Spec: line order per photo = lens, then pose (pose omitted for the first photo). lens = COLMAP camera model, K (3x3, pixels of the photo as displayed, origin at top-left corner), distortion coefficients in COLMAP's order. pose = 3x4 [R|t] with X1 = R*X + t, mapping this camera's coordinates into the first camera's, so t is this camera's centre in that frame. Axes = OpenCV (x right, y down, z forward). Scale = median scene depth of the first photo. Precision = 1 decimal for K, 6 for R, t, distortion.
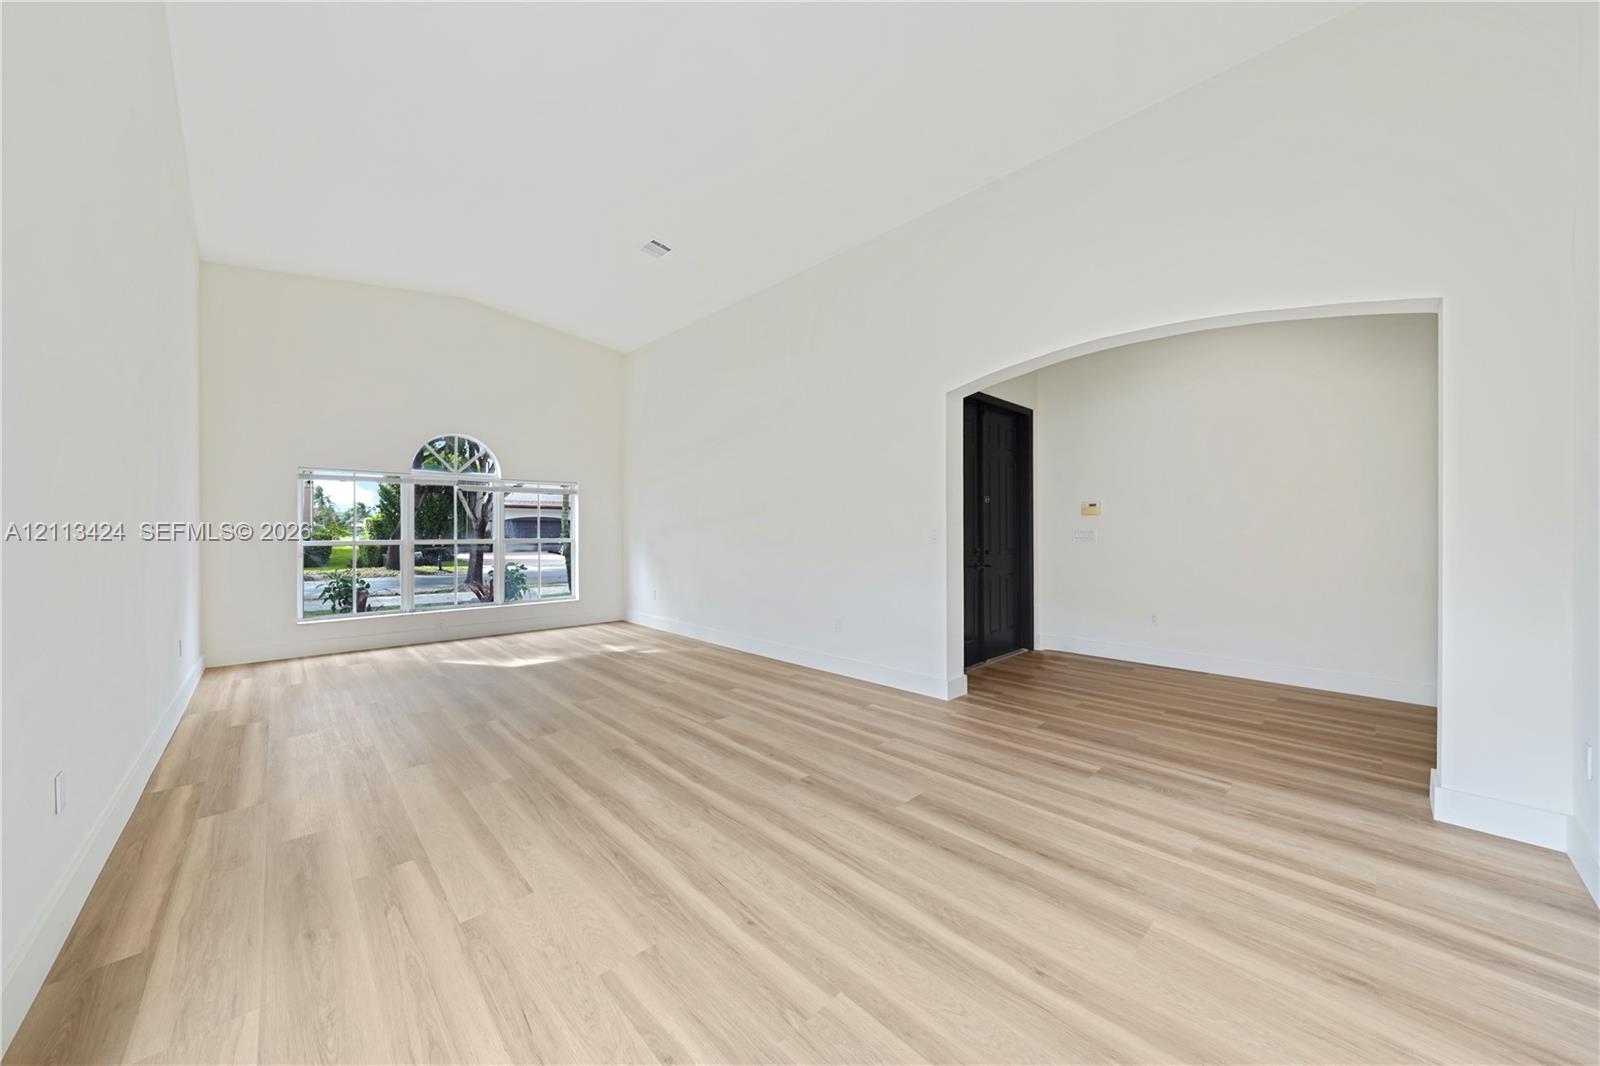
lens RADIAL K [[553.4, 0, 802.1], [0, 553.4, 530.3], [0, 0, 1]] dist [-0.001924, 0.000068]
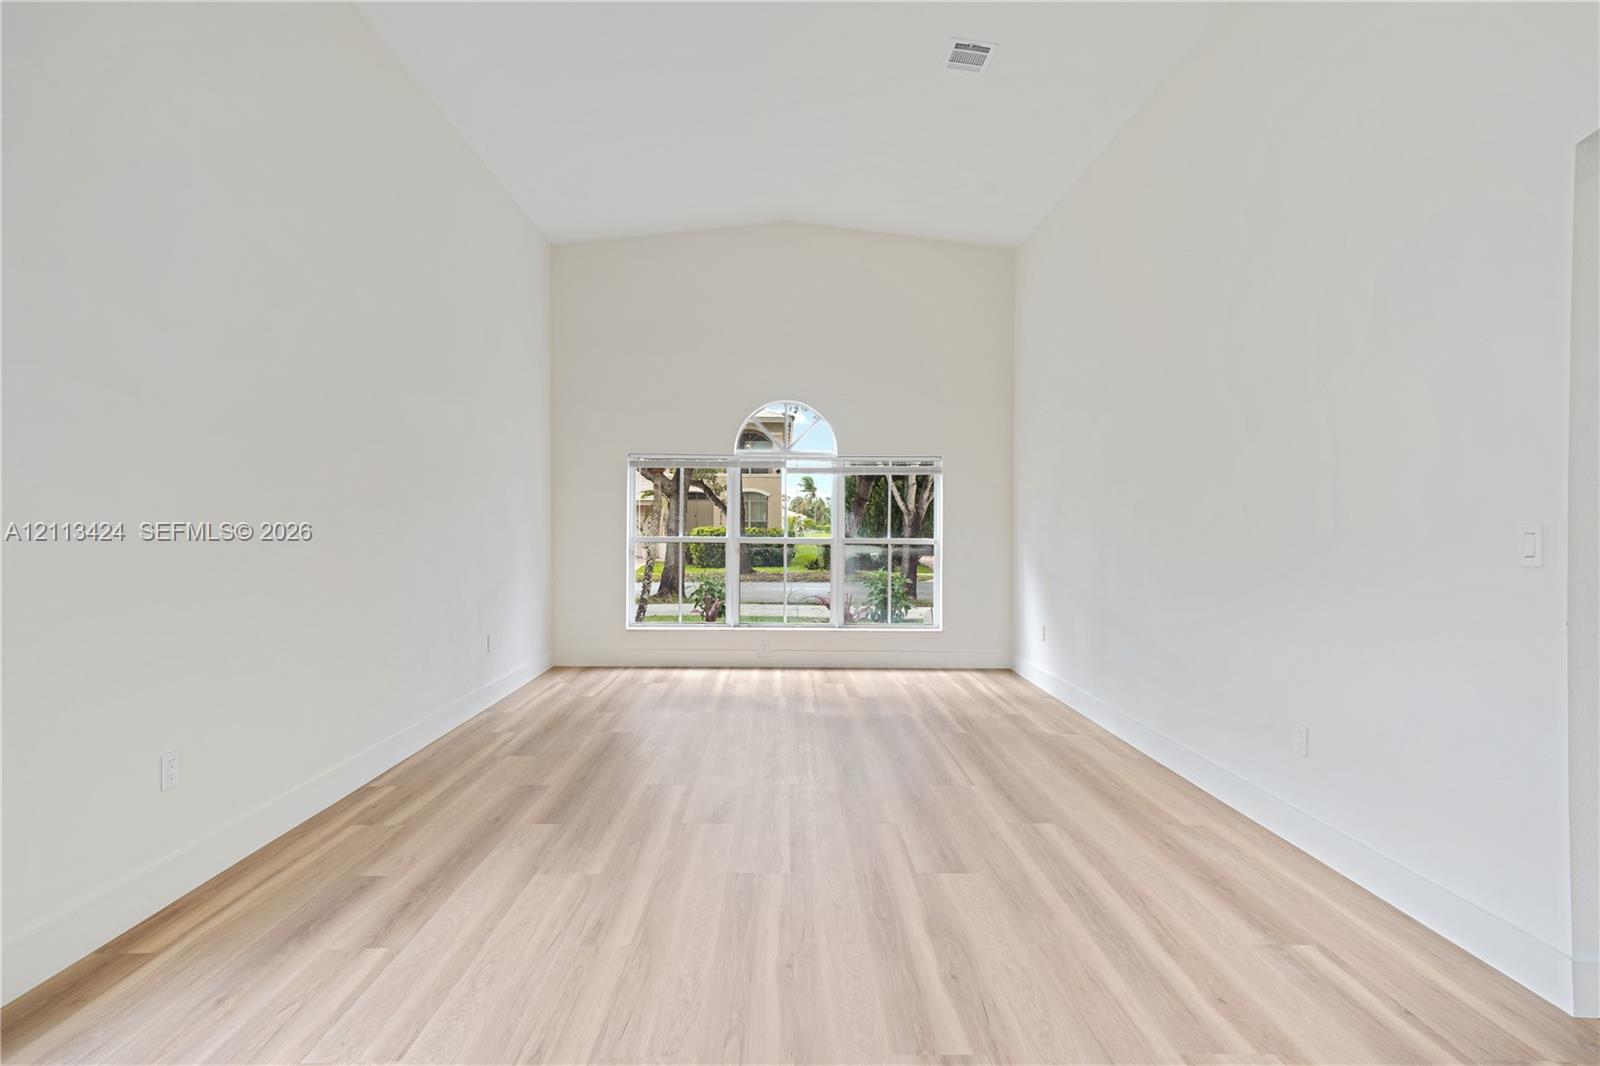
lens RADIAL K [[824.4, 0, 806.6], [0, 824.4, 525.1], [0, 0, 1]] dist [0.026208, -0.000208]
pose [[0.741836, 0.005972, -0.670555, 0.273639], [-0.008636, 0.999962, -0.000649, 0.000719], [0.670526, 0.006273, 0.741860, 0.280855]]
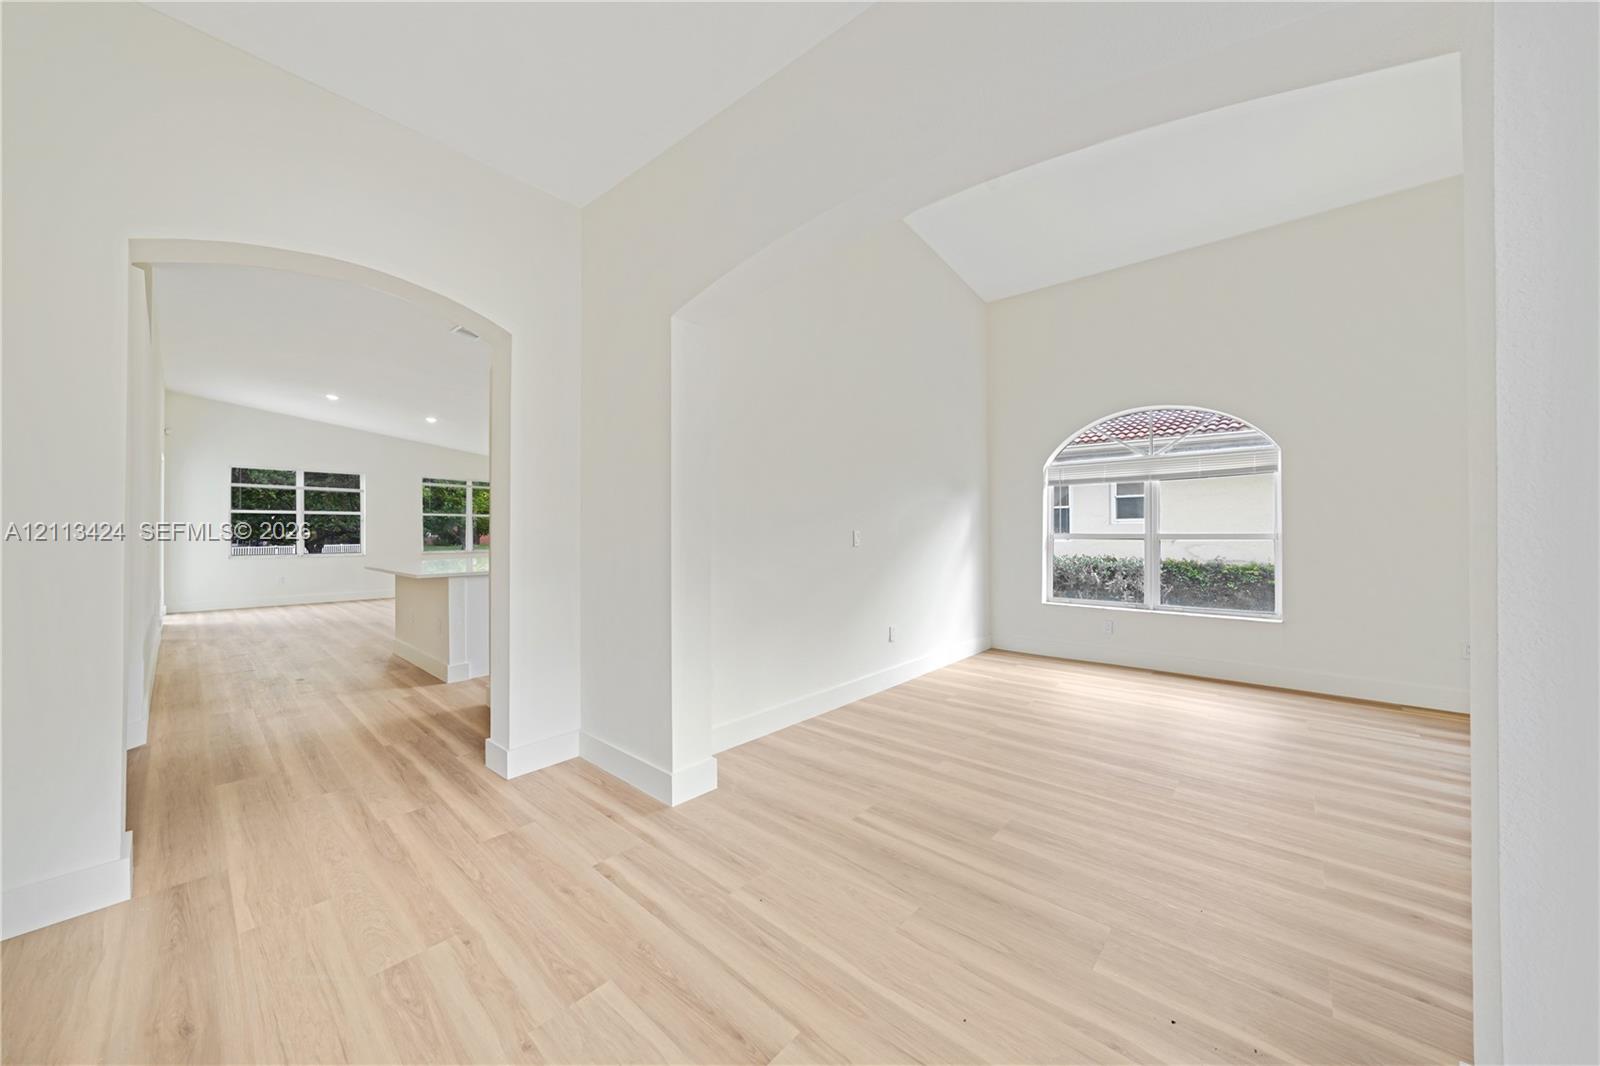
lens RADIAL K [[553.4, 0, 802.1], [0, 553.4, 530.3], [0, 0, 1]] dist [-0.001924, 0.000068]
pose [[-0.996225, 0.000743, -0.086810, 0.653708], [0.001148, 0.999989, -0.004616, 0.001362], [0.086806, -0.004698, -0.996214, 1.310157]]
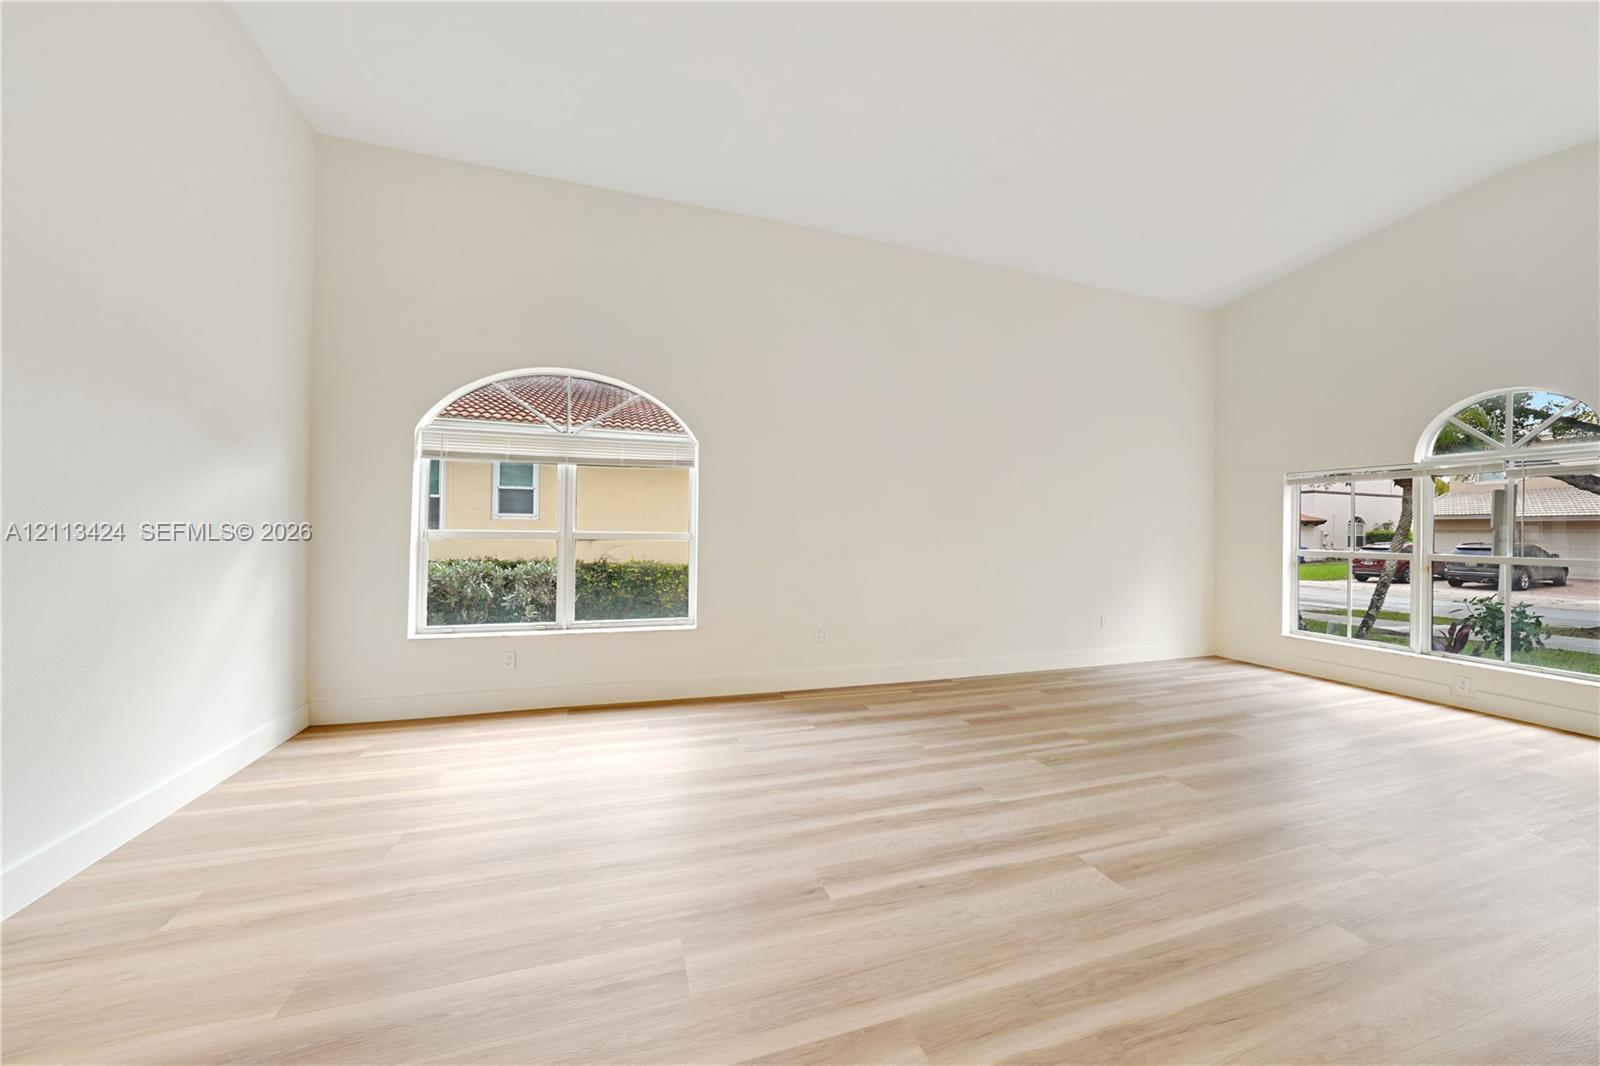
lens RADIAL K [[564.2, 0, 801.7], [0, 564.2, 529.0], [0, 0, 1]] dist [-0.001752, 0.000027]
pose [[-0.428994, -0.010096, -0.903251, 0.472048], [-0.011383, 0.999919, -0.005770, -0.000349], [0.903236, 0.007806, -0.429074, 0.913550]]
